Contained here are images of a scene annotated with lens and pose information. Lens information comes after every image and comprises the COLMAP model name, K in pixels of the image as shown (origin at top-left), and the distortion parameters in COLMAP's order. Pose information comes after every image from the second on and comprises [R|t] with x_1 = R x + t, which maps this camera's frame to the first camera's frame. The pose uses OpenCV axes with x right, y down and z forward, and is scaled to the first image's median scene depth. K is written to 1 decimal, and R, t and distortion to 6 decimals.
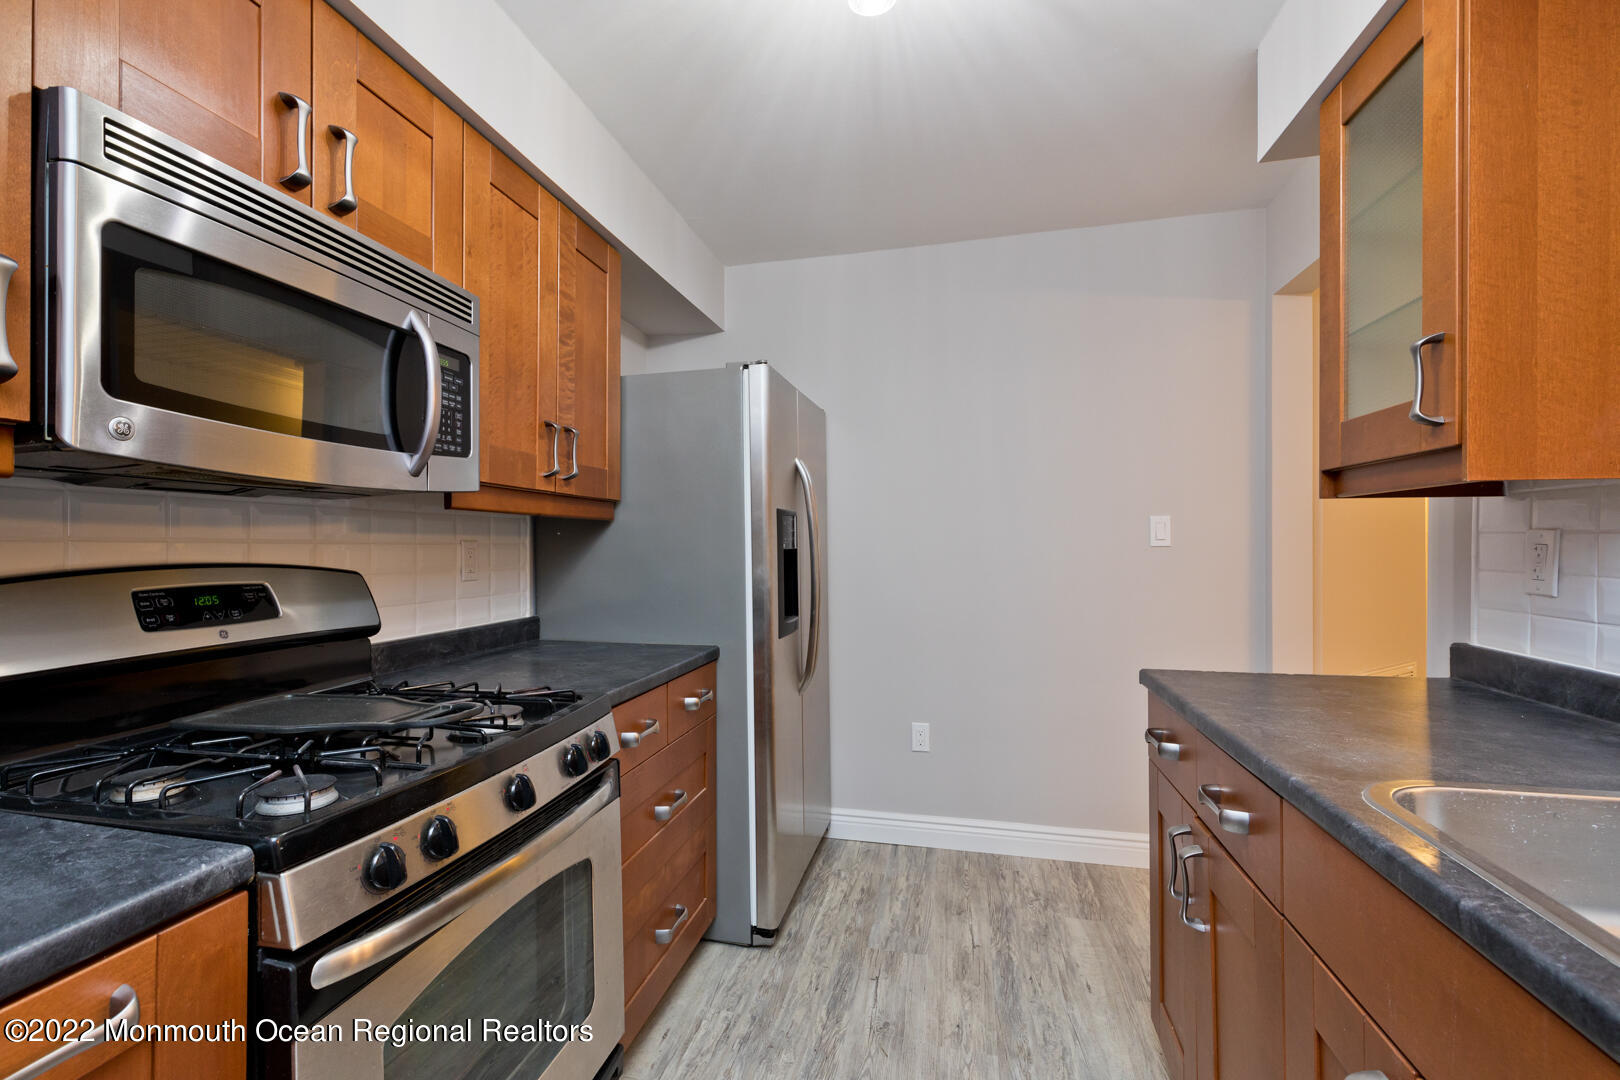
lens RADIAL K [[734.9, 0, 806.4], [0, 734.9, 537.5], [0, 0, 1]] dist [0.001216, -0.000273]
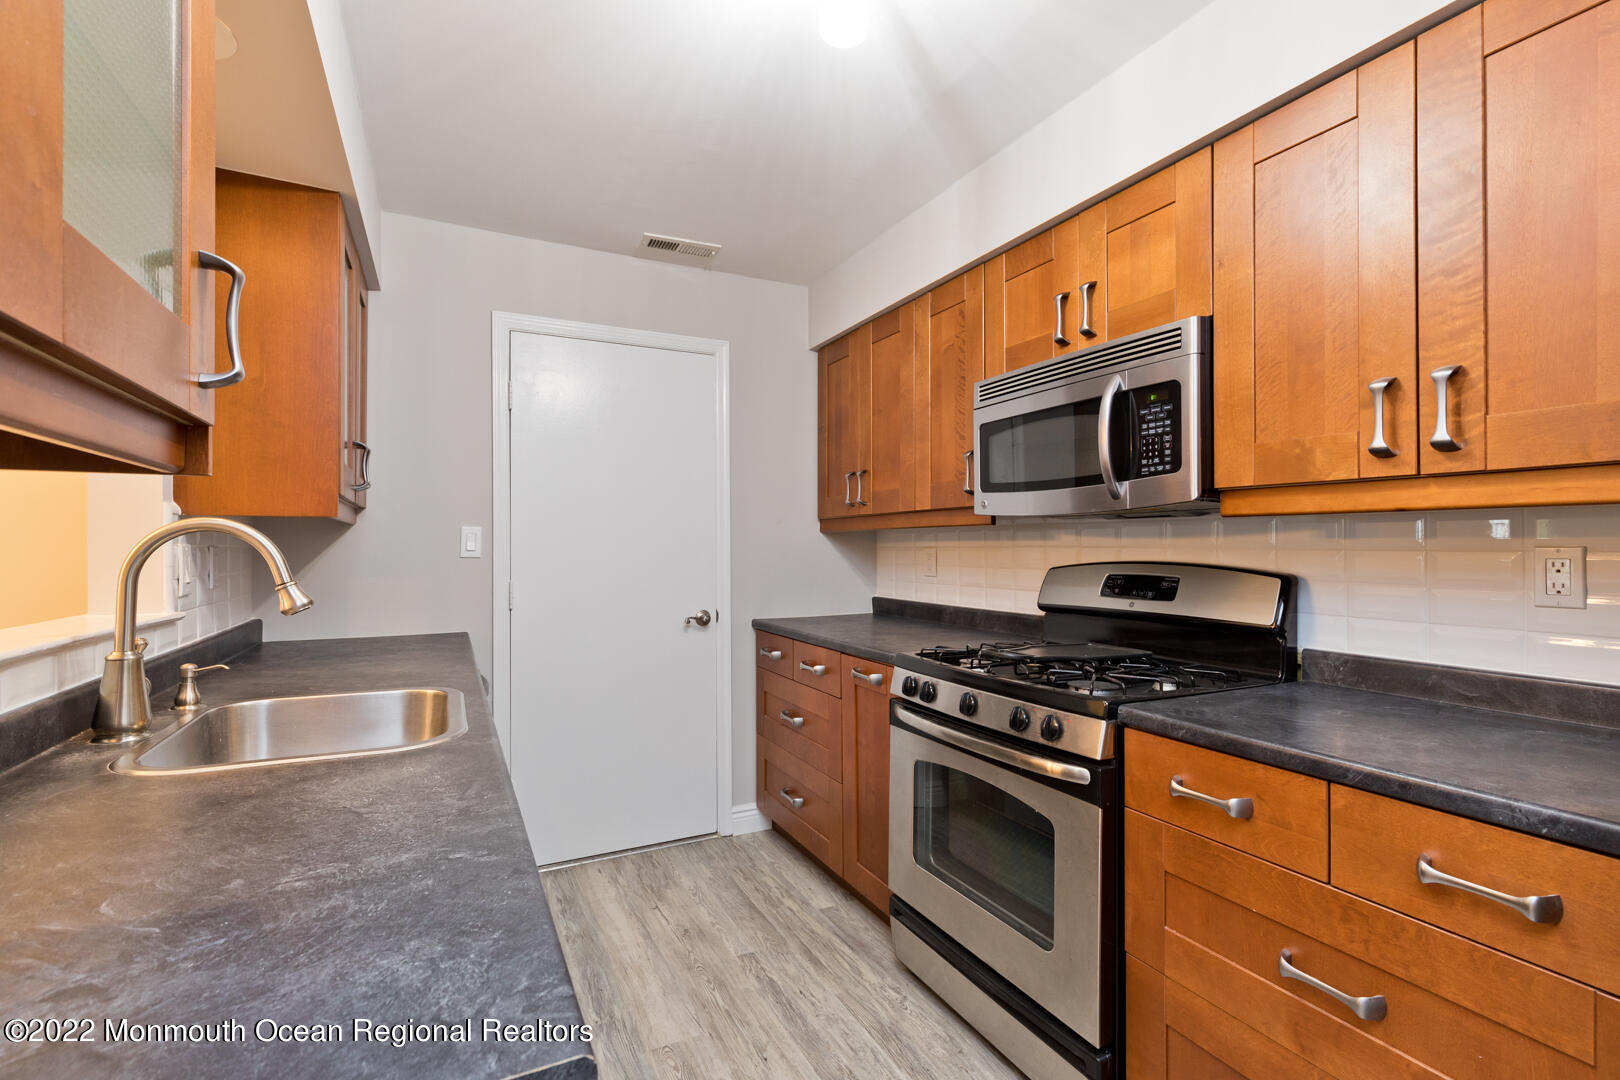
lens RADIAL K [[742.9, 0, 810.0], [0, 742.9, 540.0], [0, 0, 1]] dist [0.001845, -0.000418]
pose [[-0.800246, -0.006713, -0.599635, 0.665741], [-0.002774, 0.999968, -0.007492, 0.001542], [0.599666, -0.004332, -0.800239, 1.624455]]
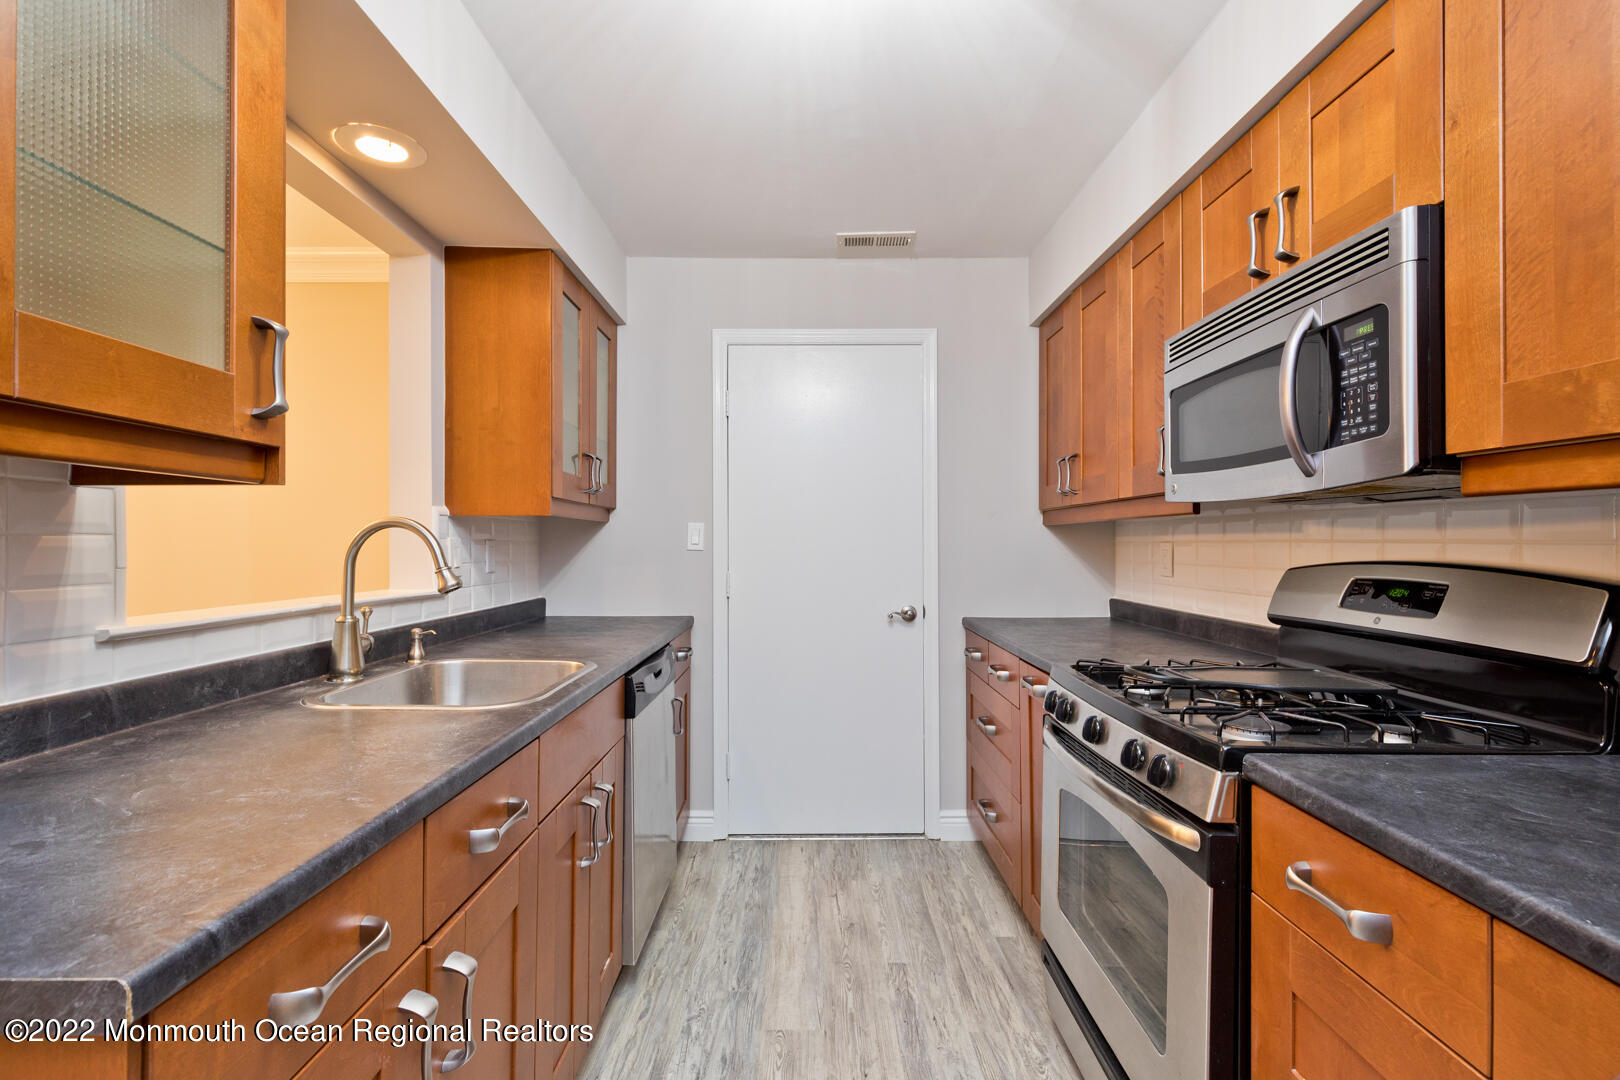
lens RADIAL K [[734.9, 0, 806.4], [0, 734.9, 537.5], [0, 0, 1]] dist [0.001216, -0.000273]
pose [[-0.985109, -0.004046, -0.171881, 0.277428], [-0.003567, 0.999989, -0.003099, 0.003433], [0.171892, -0.002440, -0.985113, 1.725776]]
